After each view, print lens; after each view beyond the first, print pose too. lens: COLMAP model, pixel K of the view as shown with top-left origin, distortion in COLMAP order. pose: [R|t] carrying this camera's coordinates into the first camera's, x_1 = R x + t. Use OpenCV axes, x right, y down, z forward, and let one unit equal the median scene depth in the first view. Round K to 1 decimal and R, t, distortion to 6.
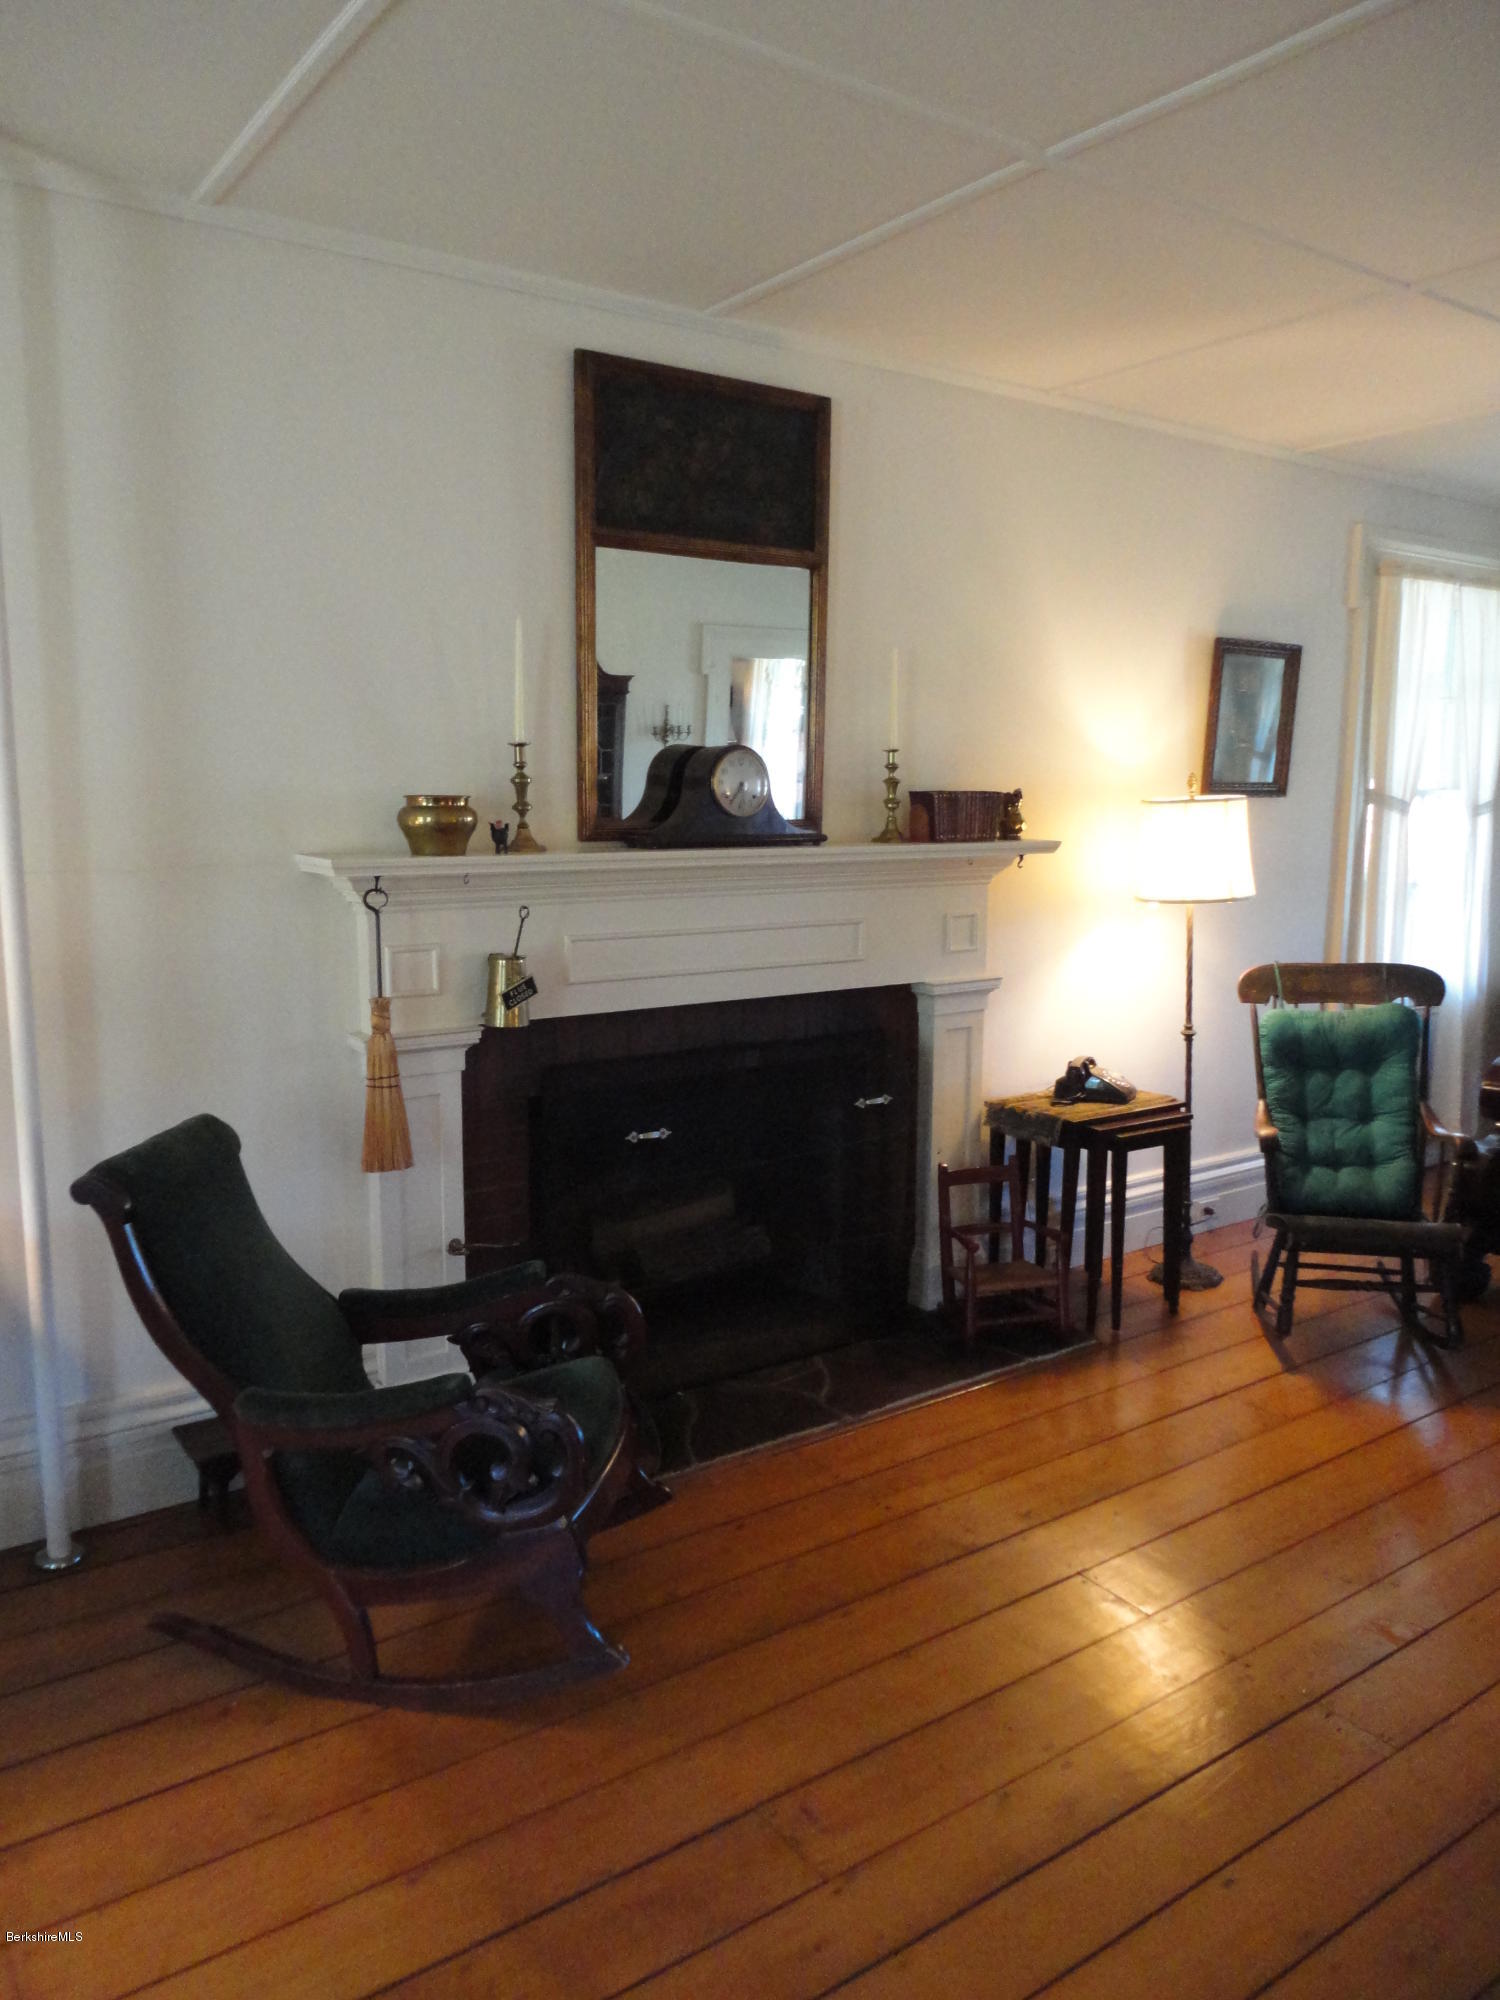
lens RADIAL K [[1488.4, 0, 748.6], [0, 1488.4, 995.1], [0, 0, 1]] dist [-0.000303, 0.012166]
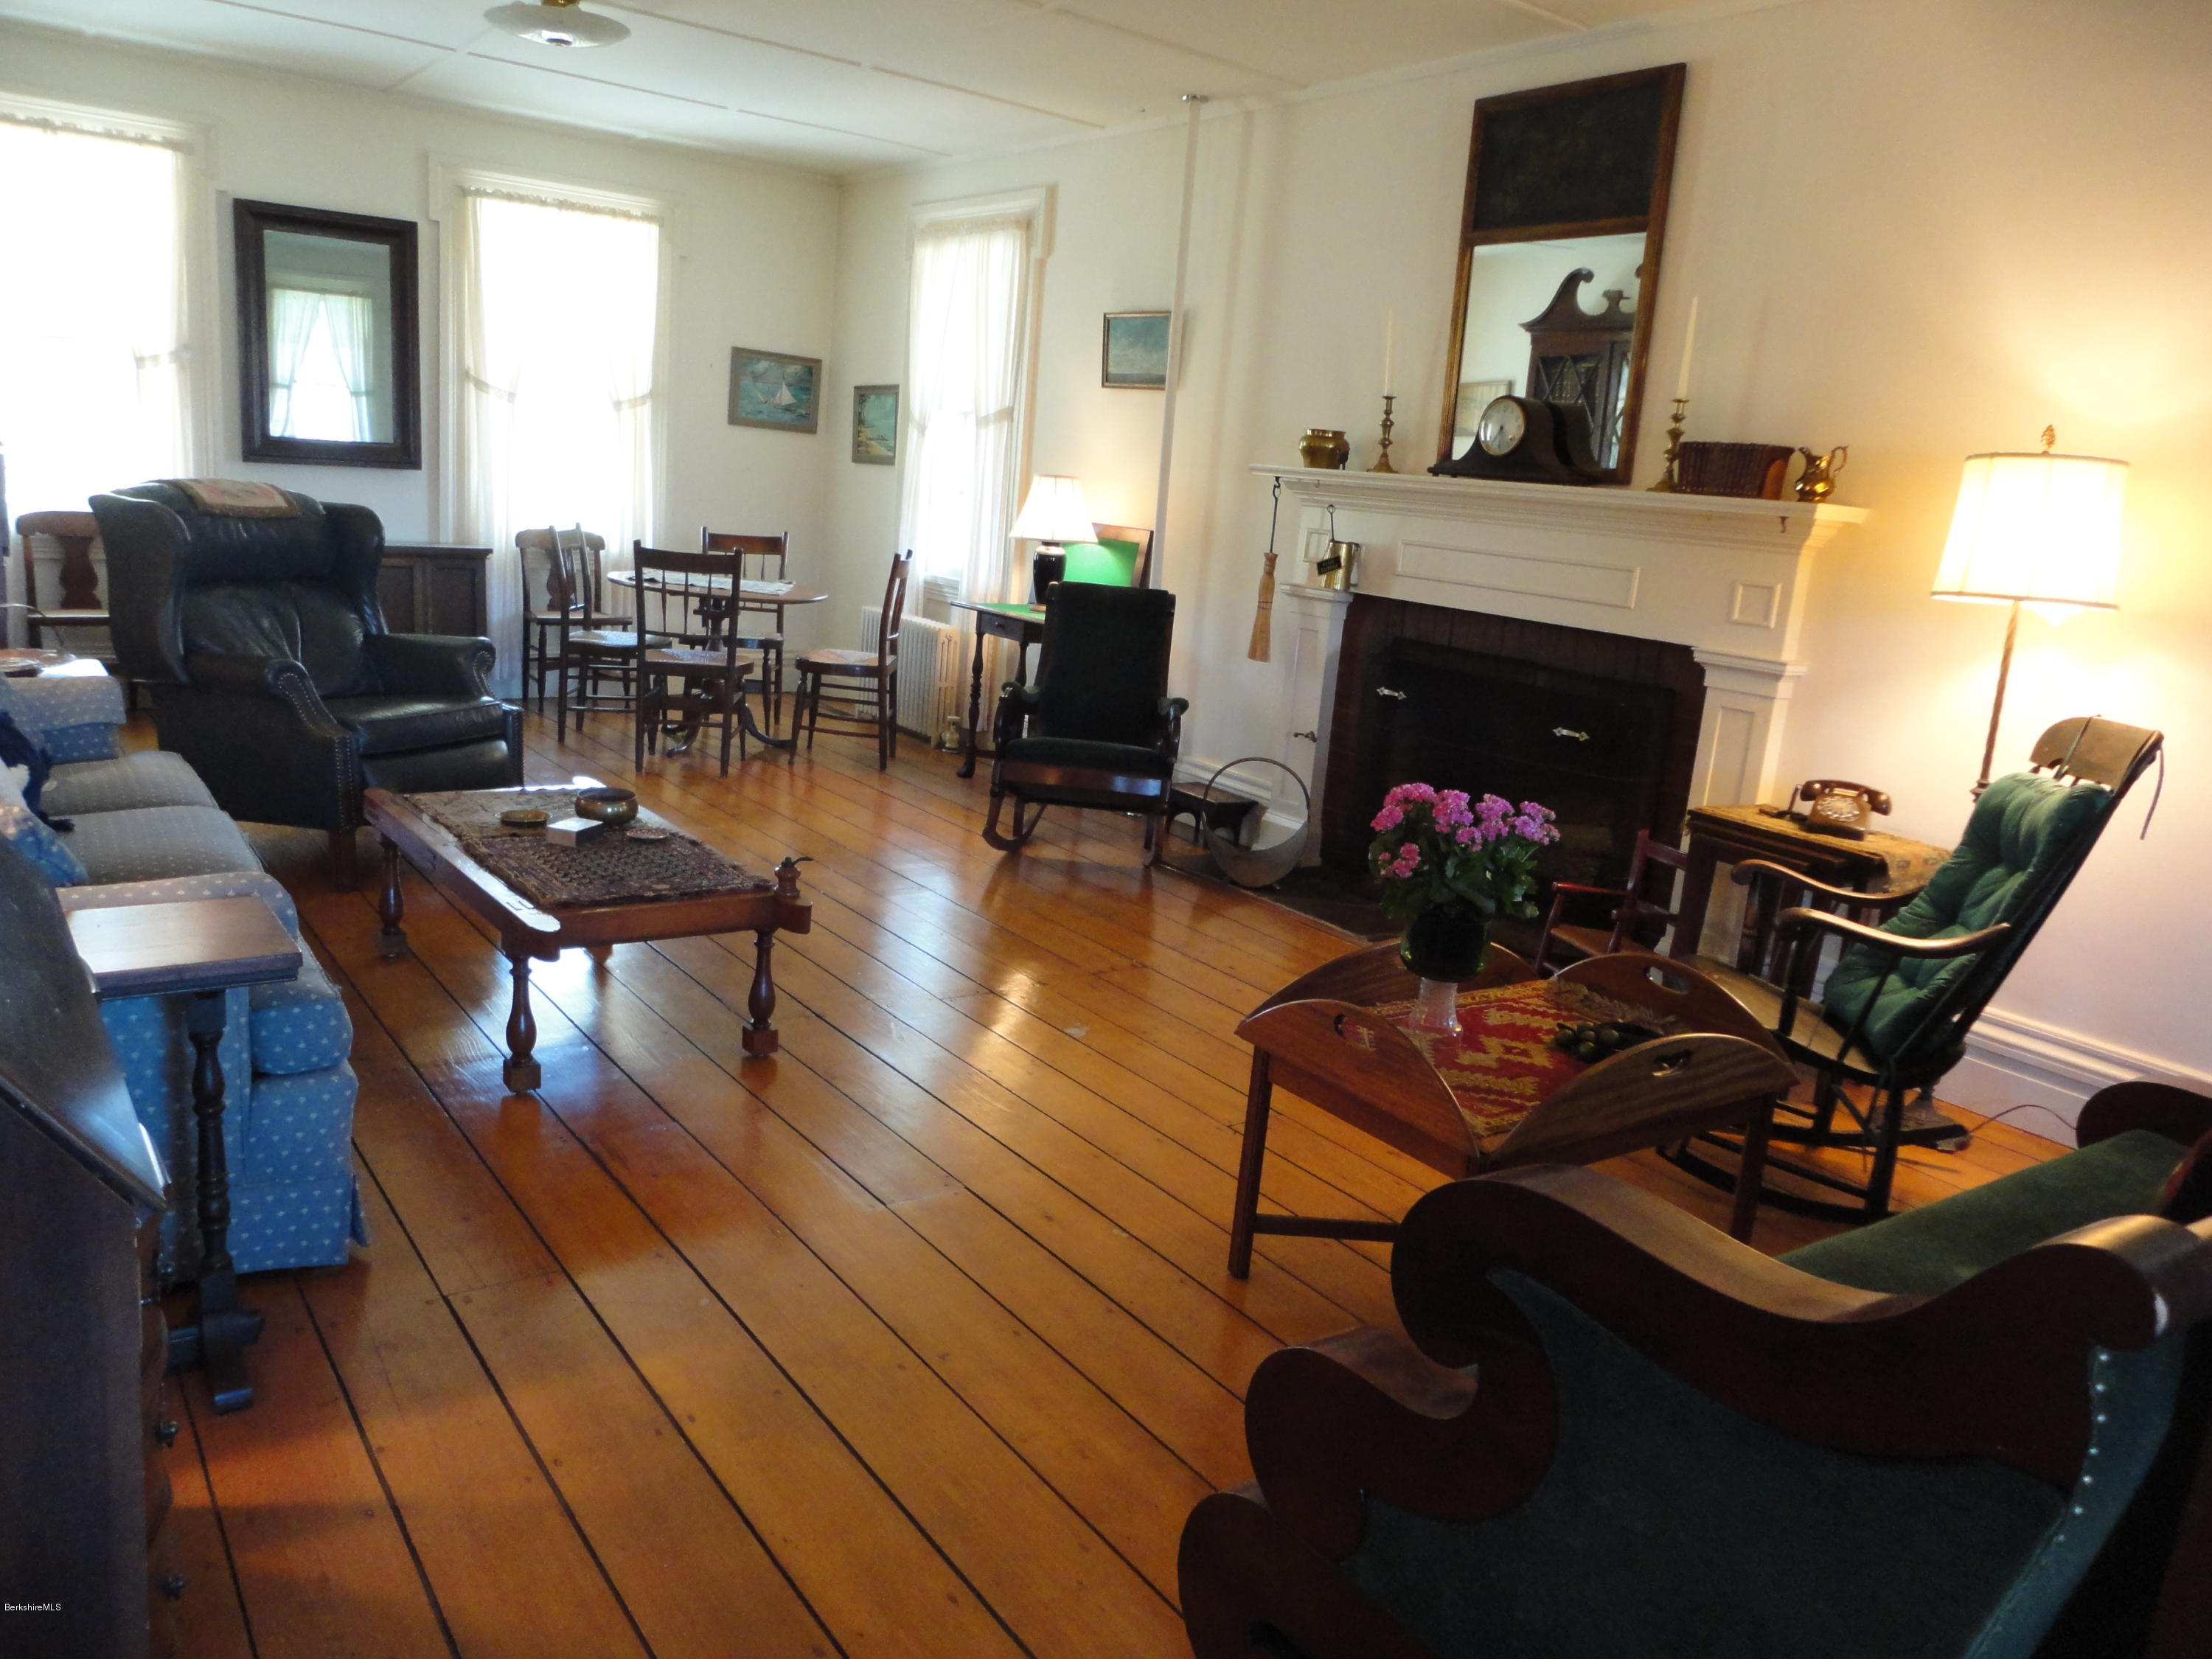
lens RADIAL K [[1646.2, 0, 1112.1], [0, 1646.2, 830.4], [0, 0, 1]] dist [-0.000303, 0.012166]
pose [[-0.012589, 0.203545, -0.978985, 1.445718], [-0.228870, 0.952484, 0.200979, -0.028094], [0.973376, 0.226590, 0.034594, 0.757756]]
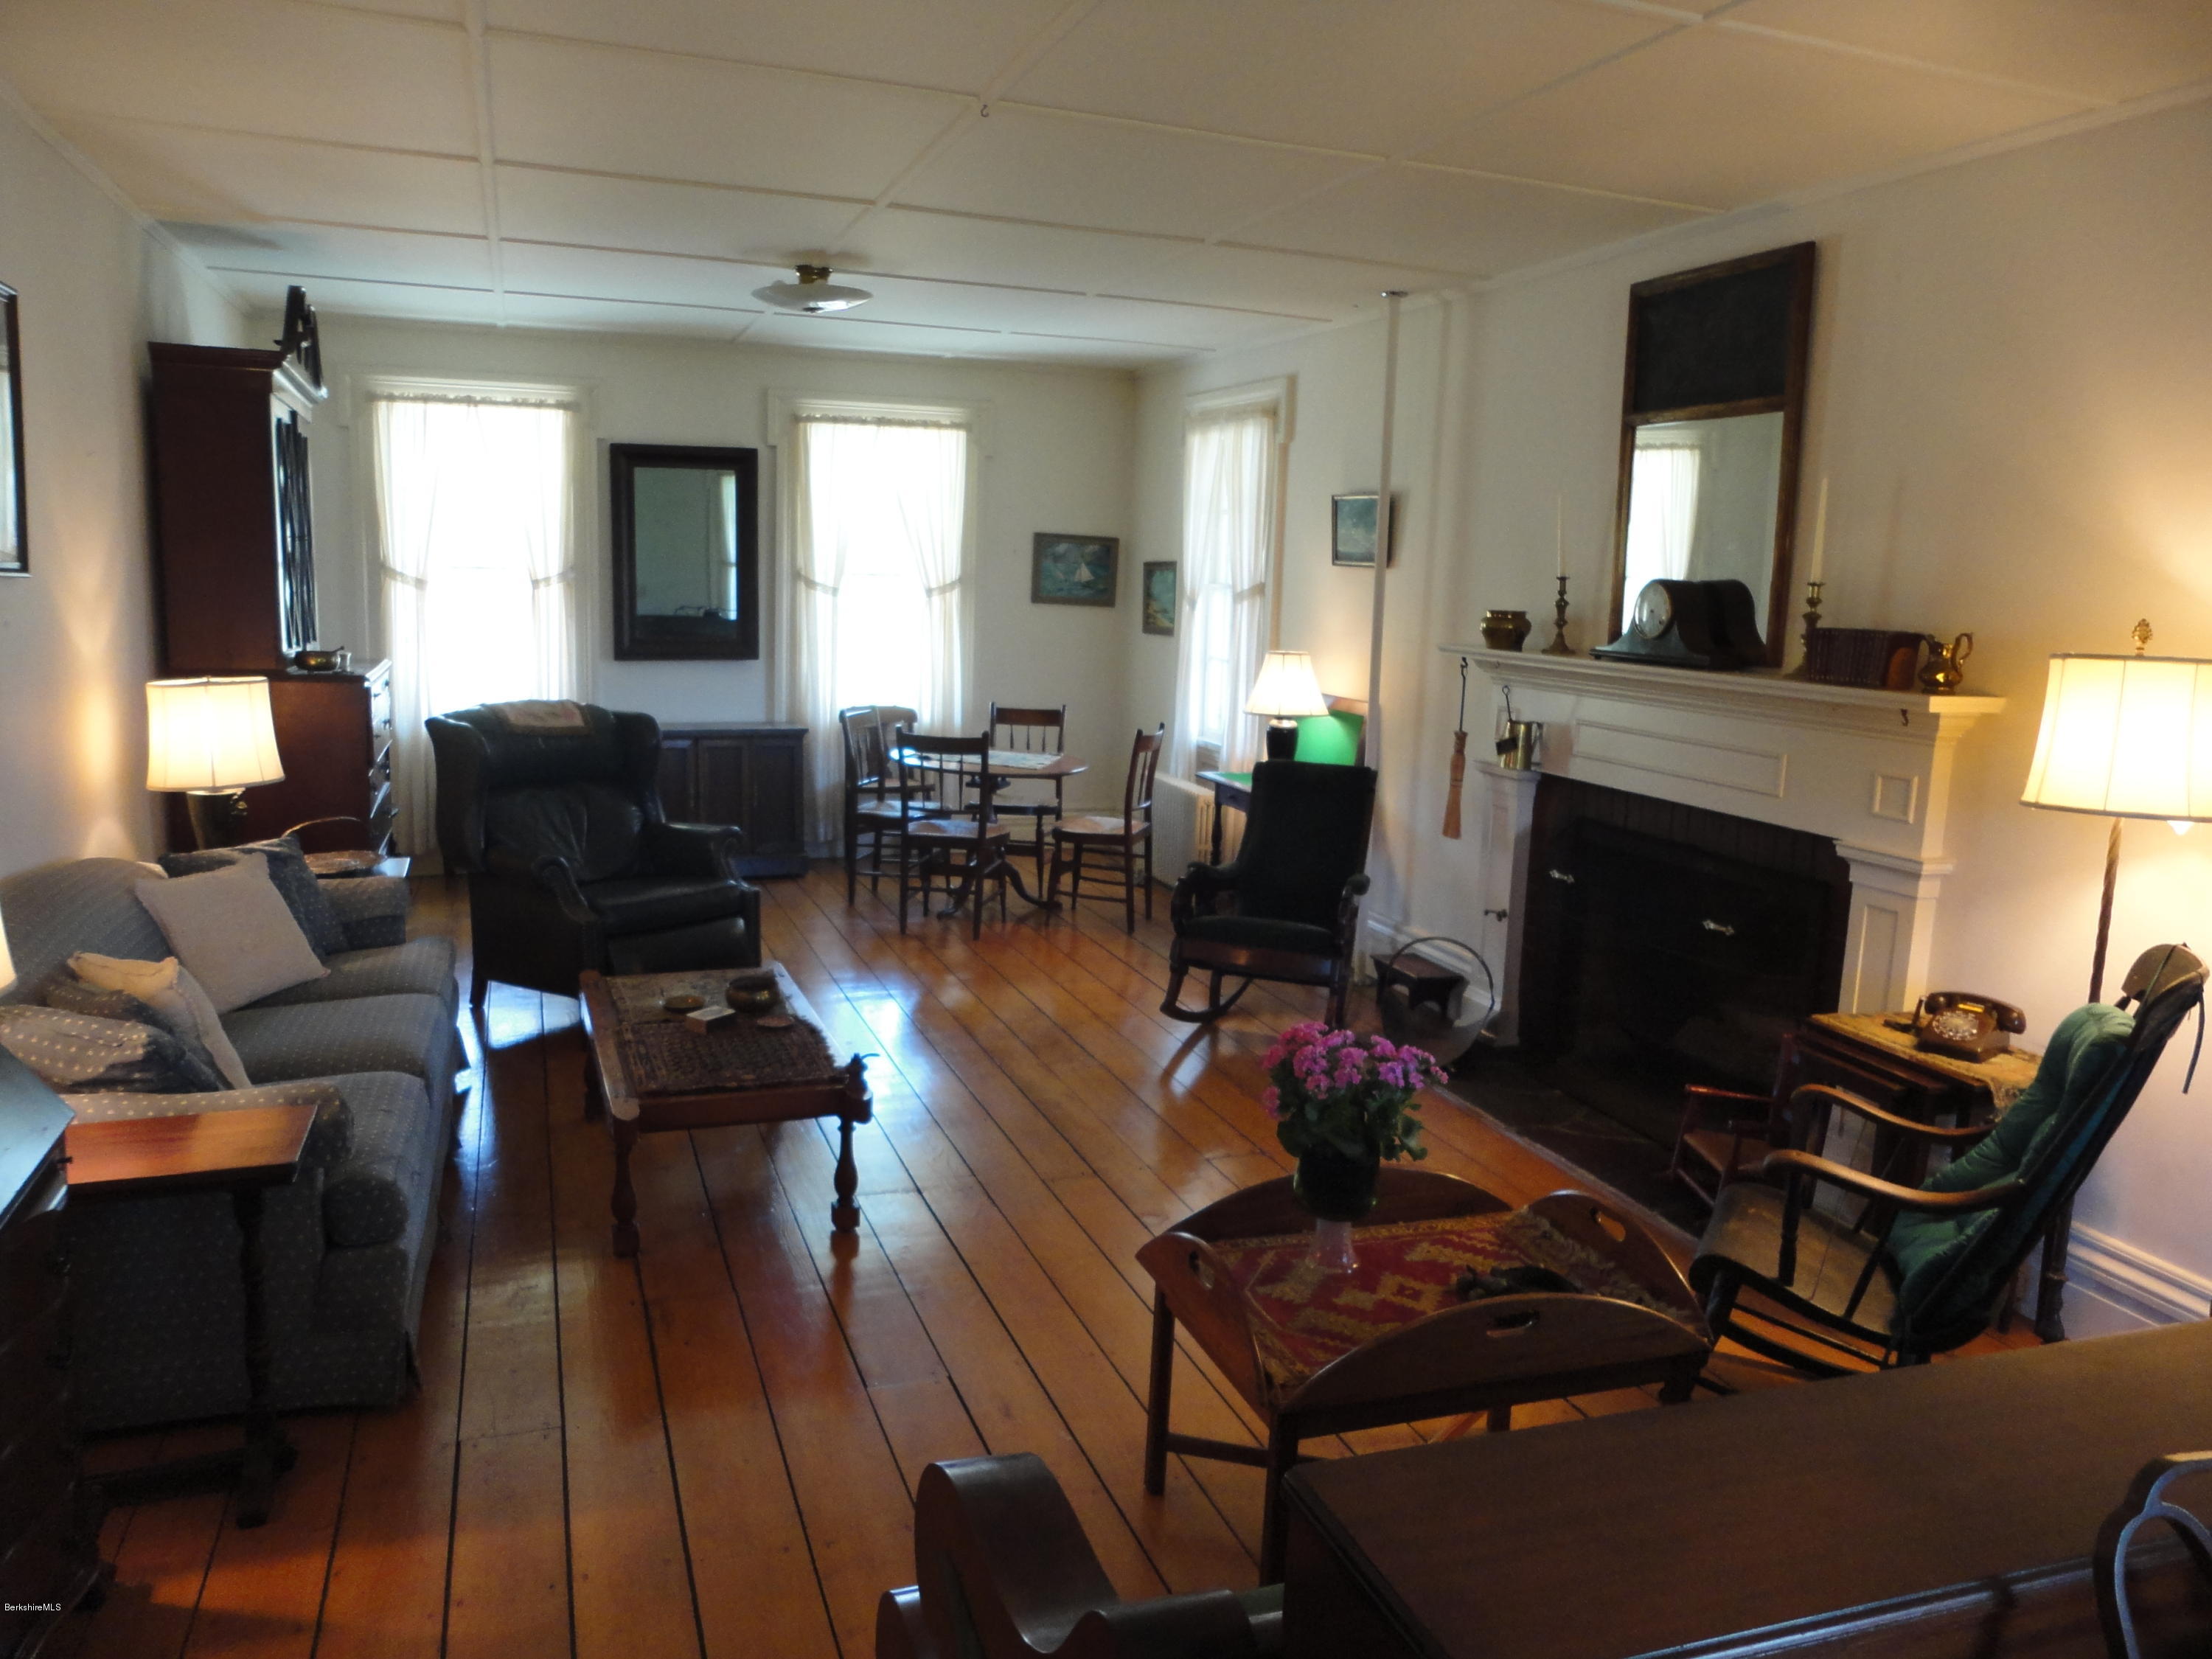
lens RADIAL K [[1646.2, 0, 1093.1], [0, 1646.2, 822.1], [0, 0, 1]] dist [-0.000303, 0.012166]
pose [[-0.290295, 0.130177, -0.948041, 1.461300], [-0.176255, 0.966481, 0.186680, -0.153207], [0.940565, 0.221290, -0.257620, 1.006058]]
